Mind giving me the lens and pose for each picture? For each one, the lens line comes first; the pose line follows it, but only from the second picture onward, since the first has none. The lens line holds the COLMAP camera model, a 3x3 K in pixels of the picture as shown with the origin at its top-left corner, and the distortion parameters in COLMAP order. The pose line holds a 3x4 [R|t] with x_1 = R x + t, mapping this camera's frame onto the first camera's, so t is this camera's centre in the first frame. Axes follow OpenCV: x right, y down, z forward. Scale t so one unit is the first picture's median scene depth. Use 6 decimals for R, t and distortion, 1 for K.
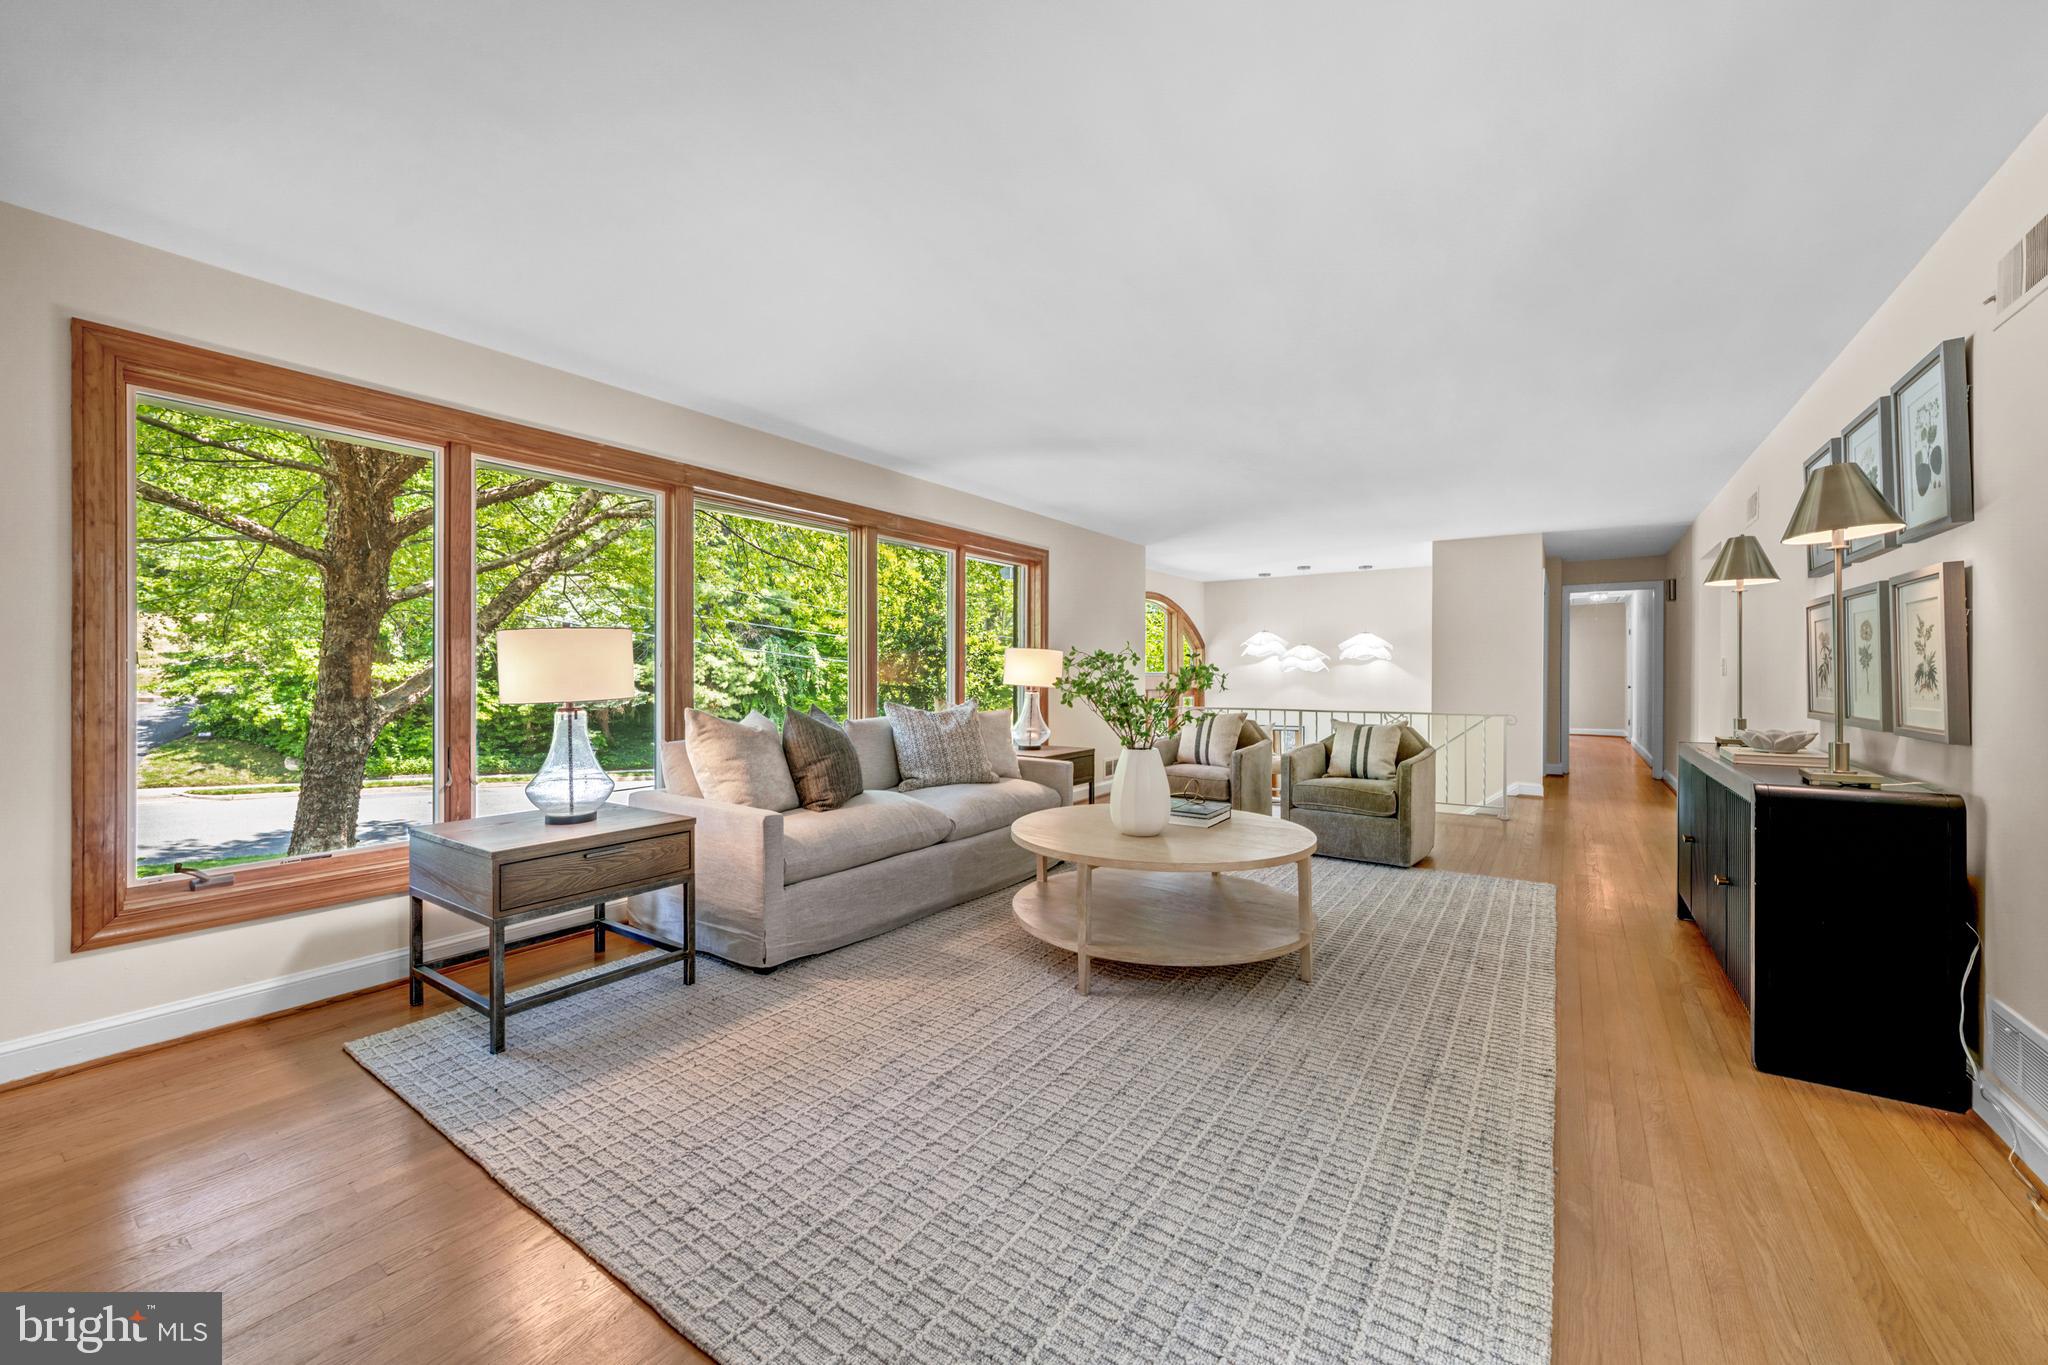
lens RADIAL K [[777.9, 0, 1018.4], [0, 777.9, 669.2], [0, 0, 1]] dist [0.000847, -0.000062]
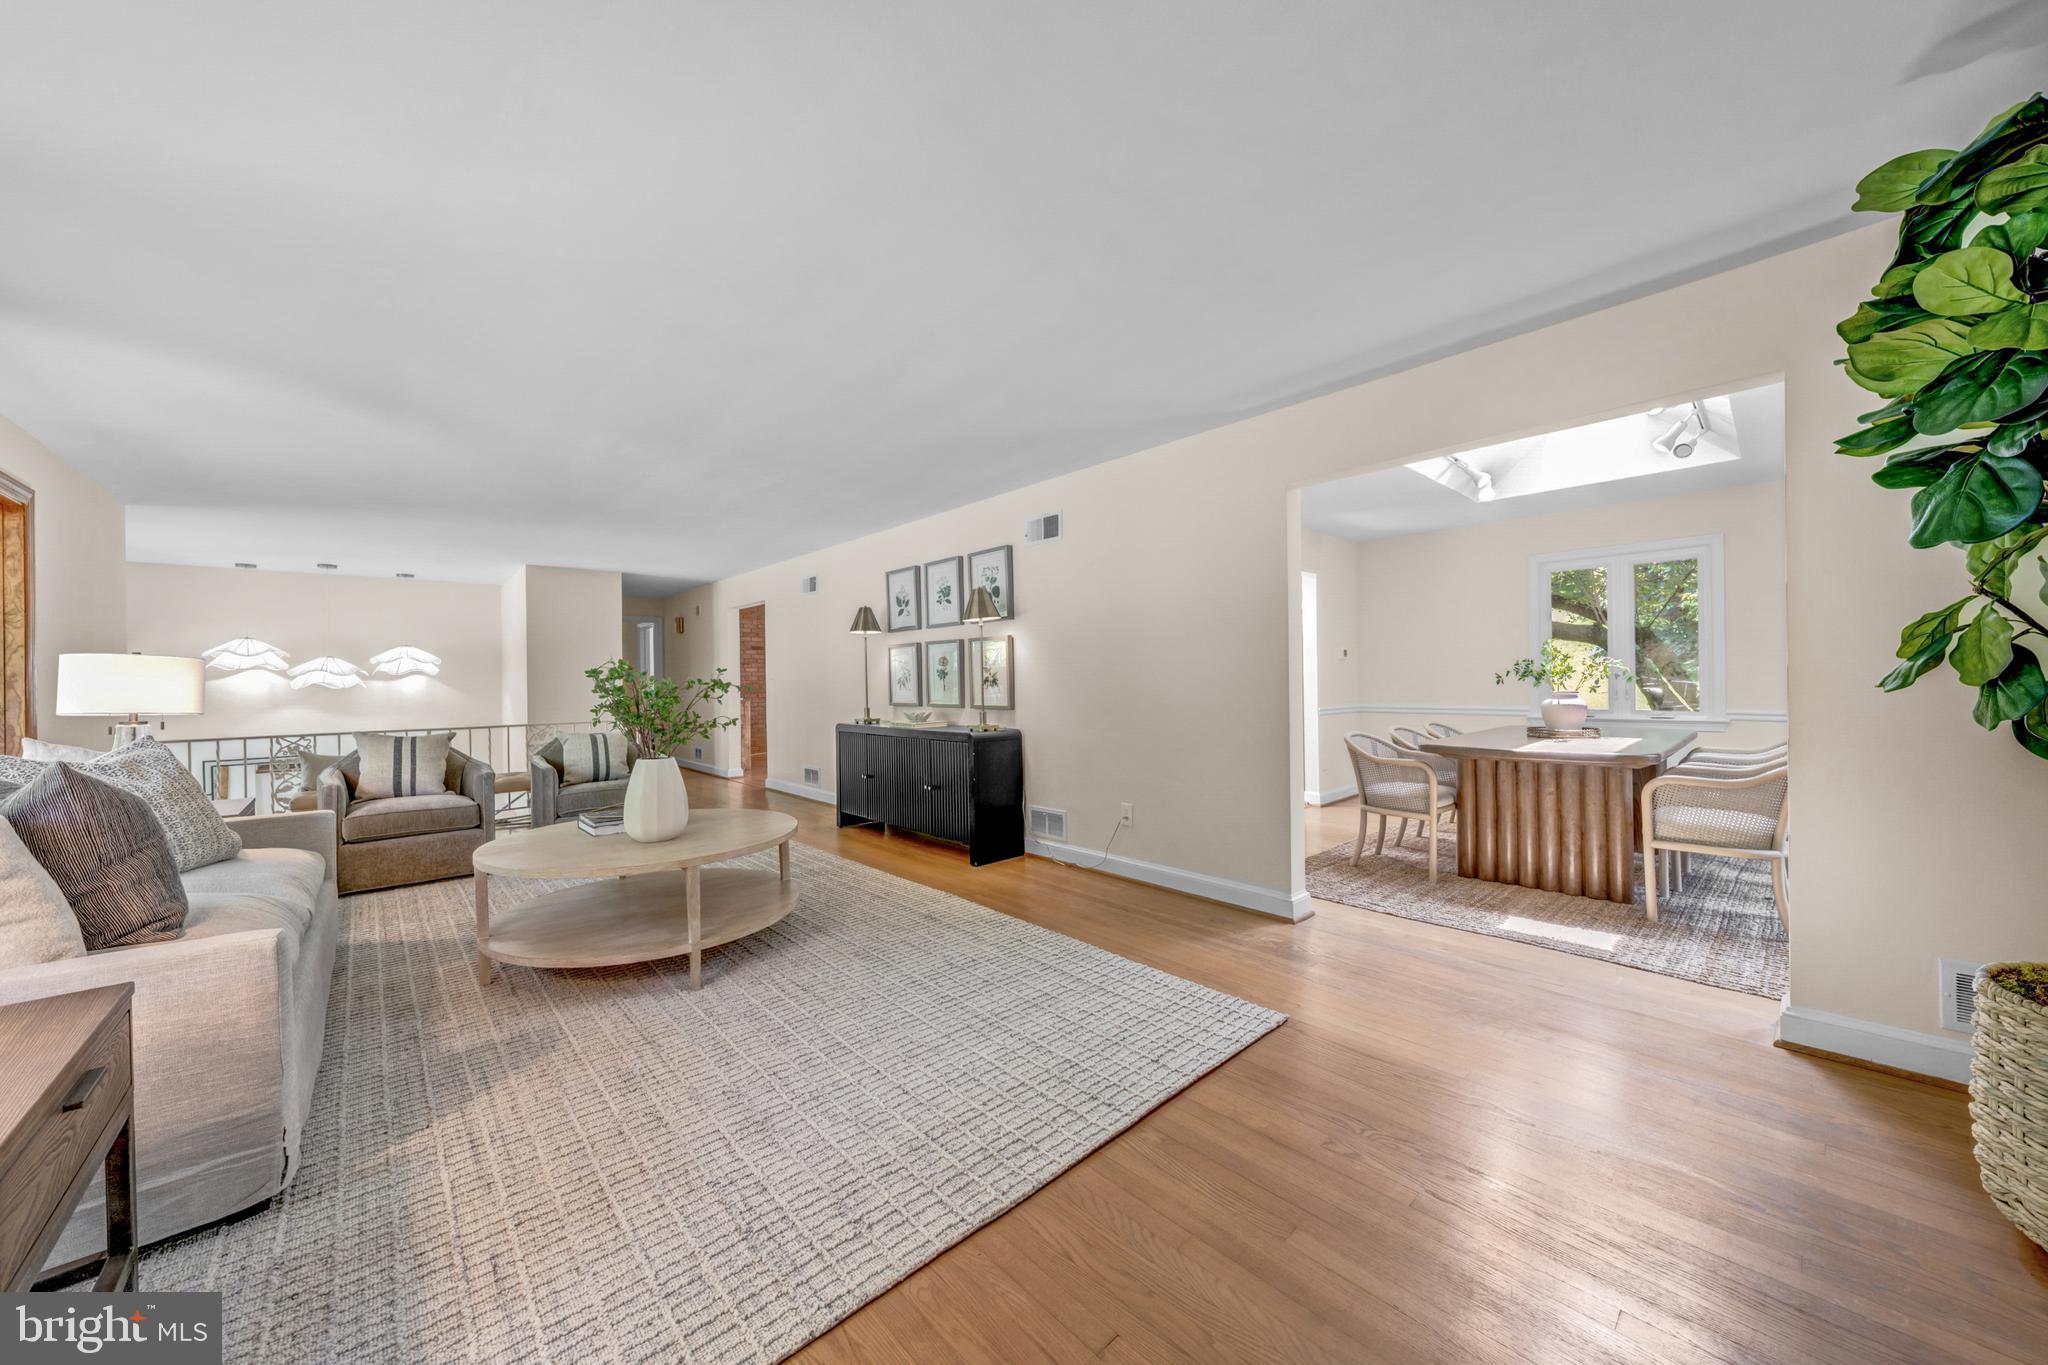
lens RADIAL K [[726.4, 0, 990.9], [0, 726.4, 685.2], [0, 0, 1]] dist [-0.000370, -0.000011]
pose [[0.251279, -0.011329, 0.967848, -0.772265], [0.010068, 0.999908, 0.009090, -0.002051], [-0.967862, 0.007461, 0.251370, 0.358604]]
